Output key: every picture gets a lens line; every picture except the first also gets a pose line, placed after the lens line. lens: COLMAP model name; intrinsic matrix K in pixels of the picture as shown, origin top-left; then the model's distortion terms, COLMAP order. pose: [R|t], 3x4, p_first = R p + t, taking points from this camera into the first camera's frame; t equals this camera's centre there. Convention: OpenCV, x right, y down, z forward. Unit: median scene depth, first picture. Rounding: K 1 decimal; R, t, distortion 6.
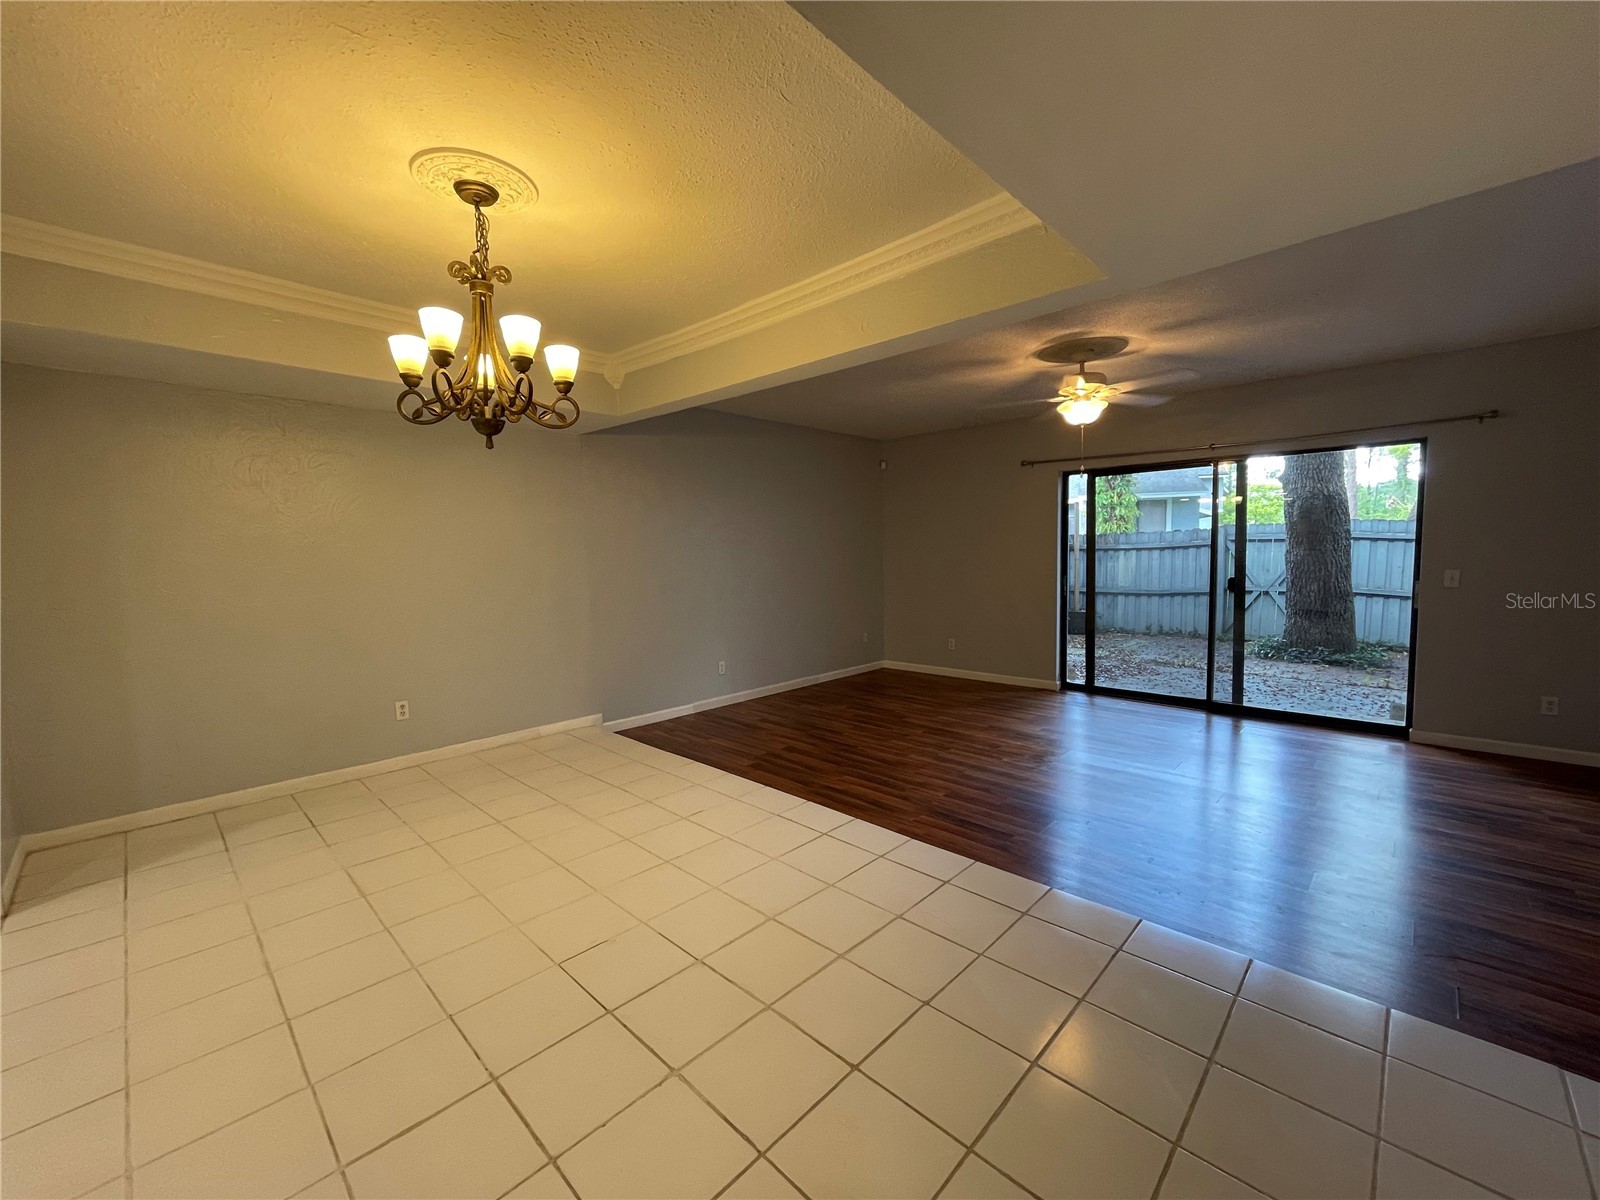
lens RADIAL K [[646.4, 0, 796.2], [0, 646.4, 599.8], [0, 0, 1]] dist [-0.000008, -0.000164]
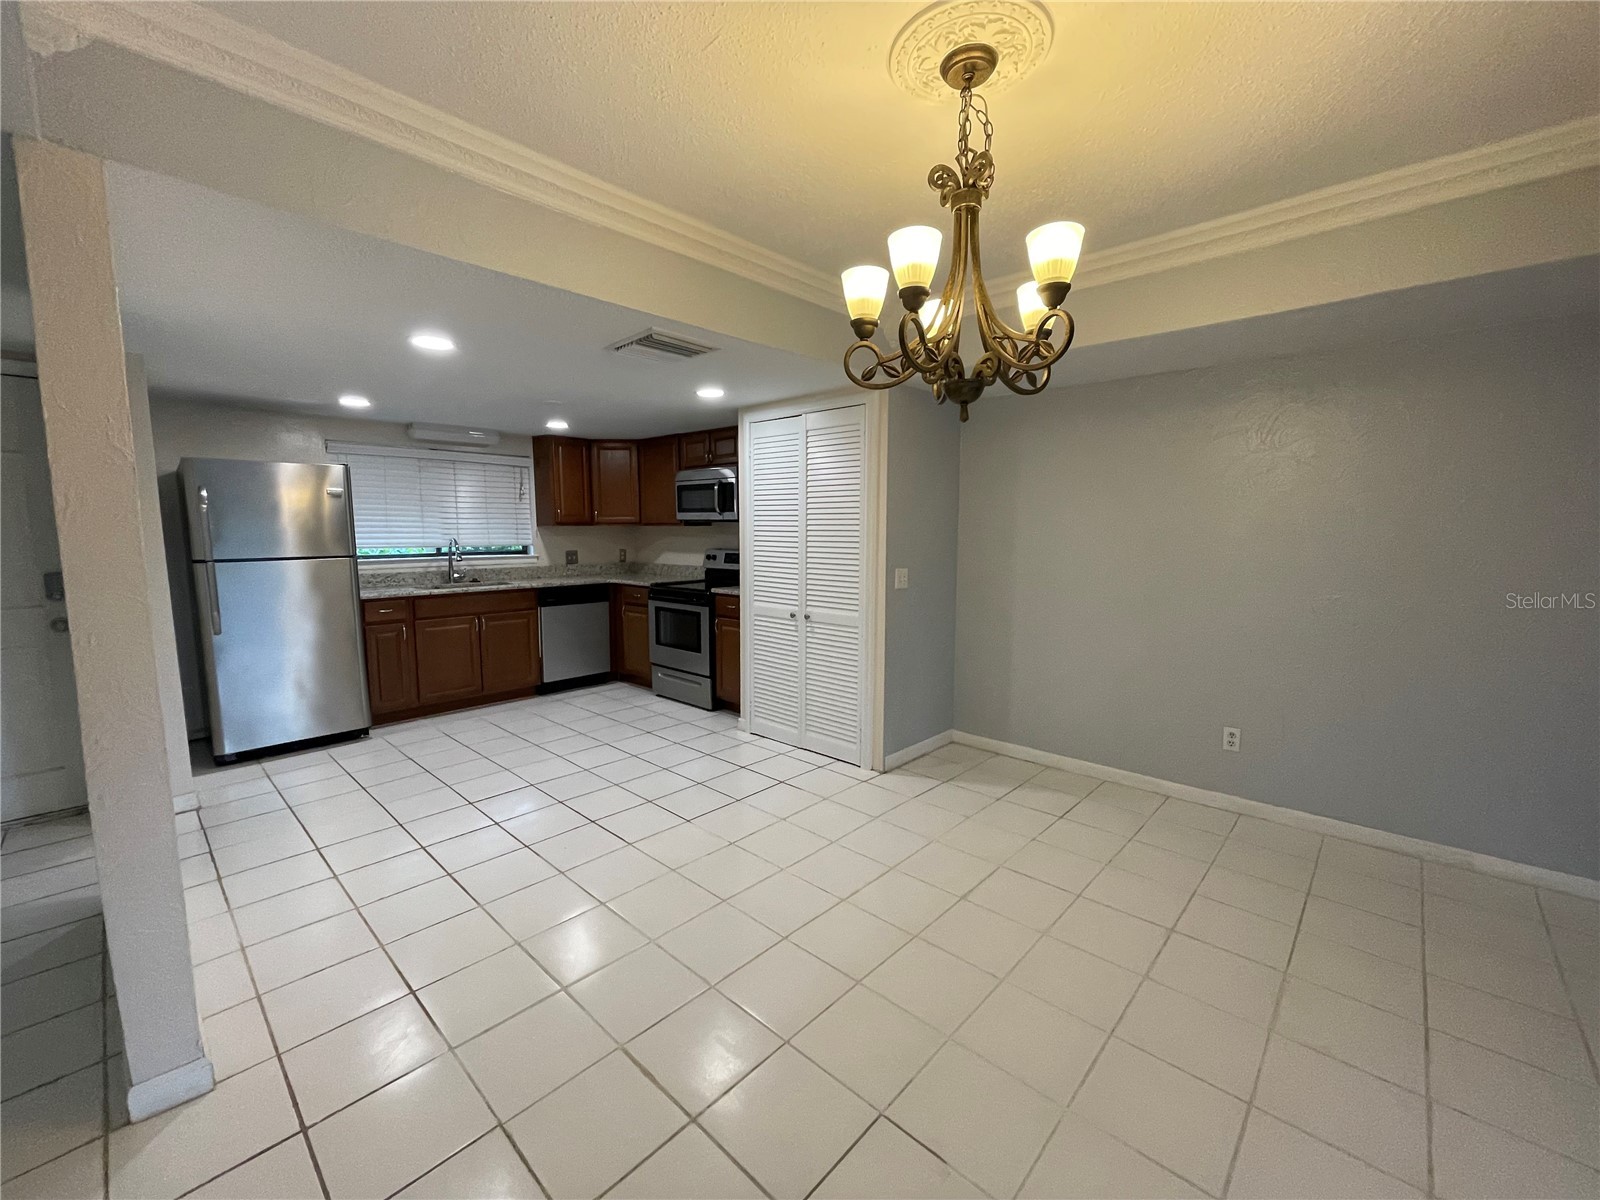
lens RADIAL K [[646.4, 0, 797.3], [0, 646.4, 594.1], [0, 0, 1]] dist [-0.000008, -0.000164]
pose [[0.013841, 0.119715, -0.992712, 0.151968], [-0.074833, 0.990147, 0.118363, -0.060244], [0.997100, 0.072649, 0.022663, 0.436251]]
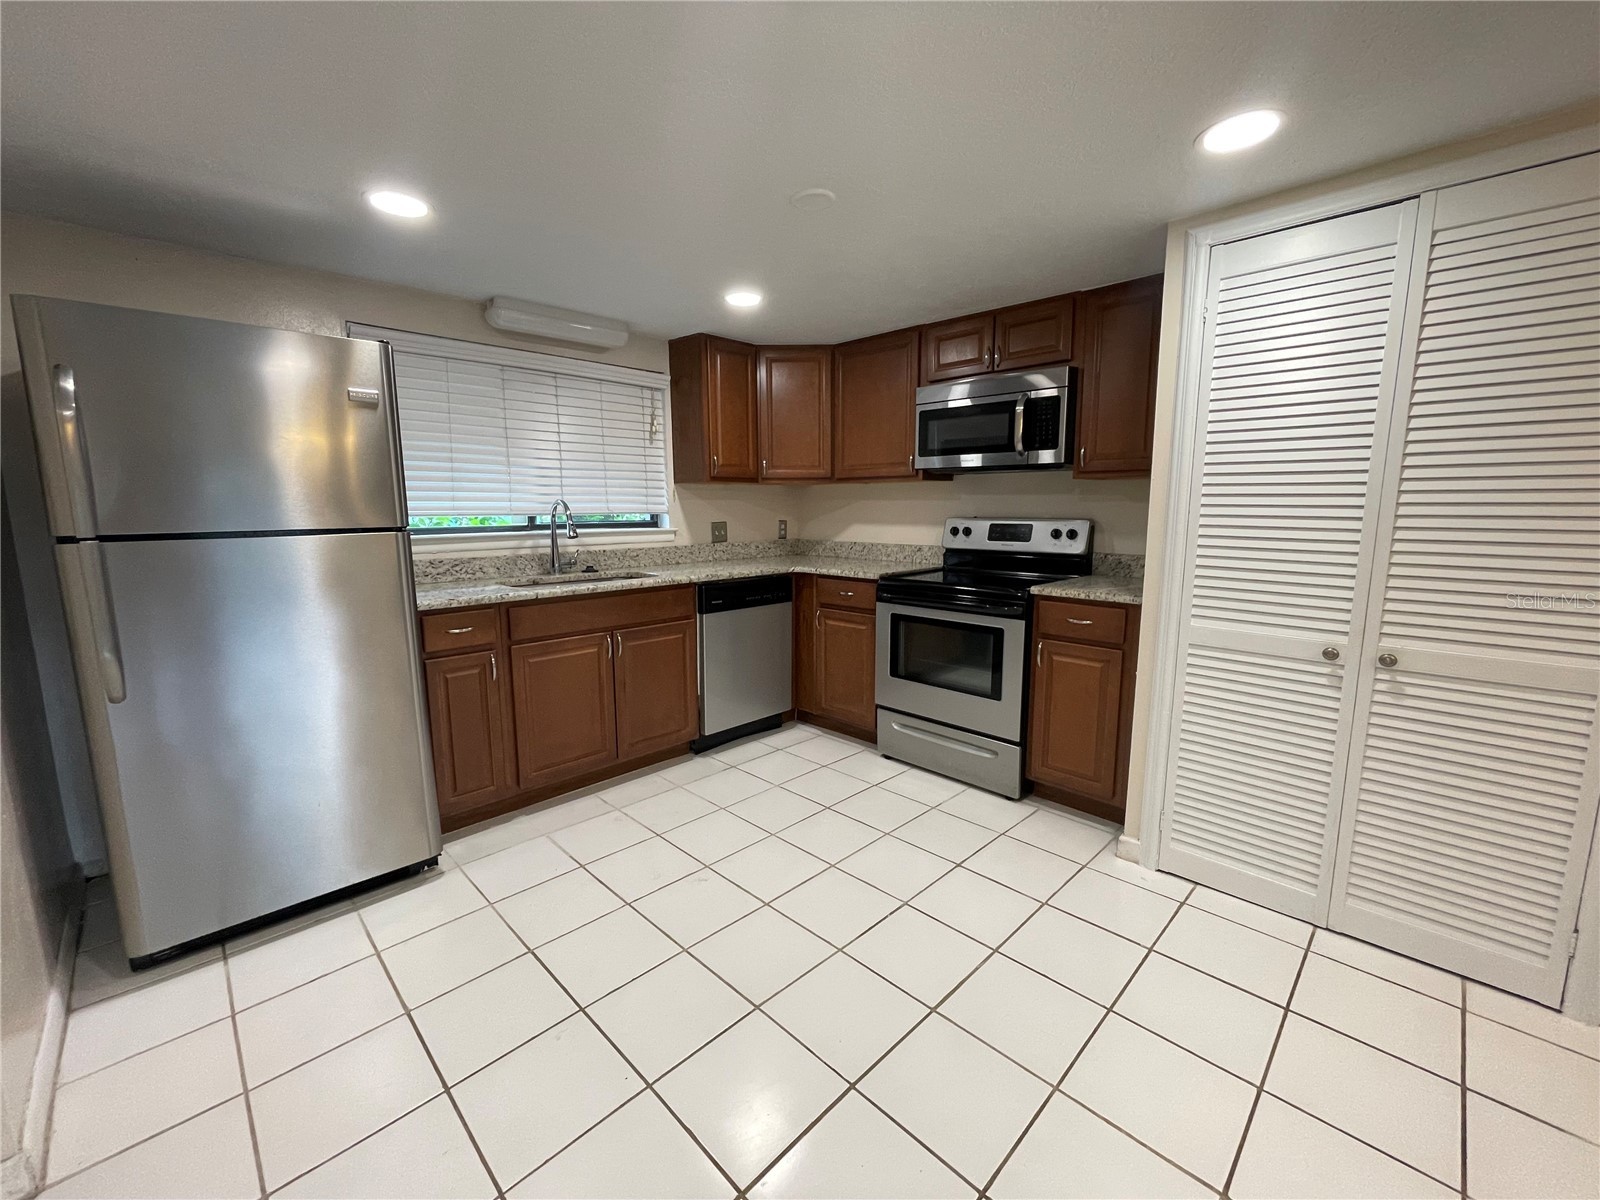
lens RADIAL K [[646.4, 0, 796.4], [0, 646.4, 593.5], [0, 0, 1]] dist [-0.000008, -0.000164]
pose [[-0.024814, 0.154961, -0.987609, -0.392773], [-0.070739, 0.985165, 0.156355, 0.004810], [0.997186, 0.073742, -0.013484, 0.062865]]
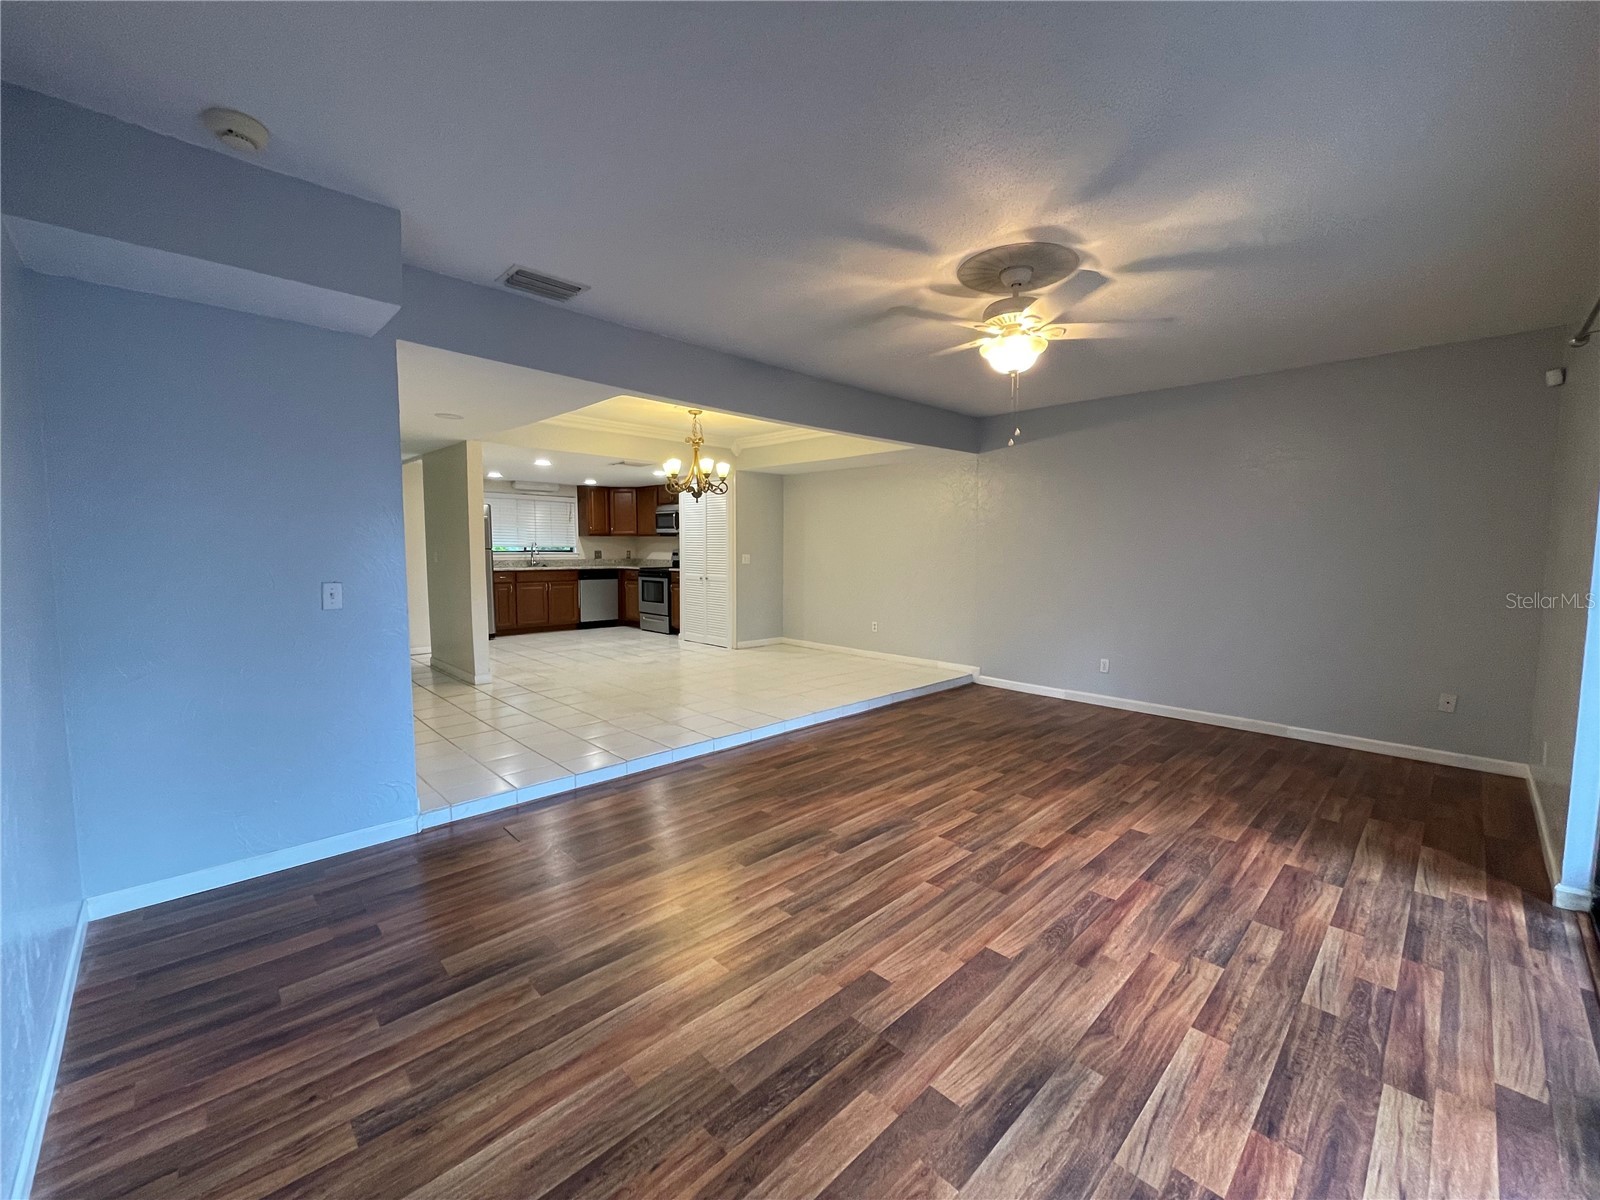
lens RADIAL K [[646.4, 0, 800.4], [0, 646.4, 592.0], [0, 0, 1]] dist [-0.000008, -0.000164]
pose [[-0.030285, 0.088594, -0.995607, 1.245389], [-0.079536, 0.992692, 0.090754, -0.078204], [0.996372, 0.081935, -0.023017, 0.834342]]
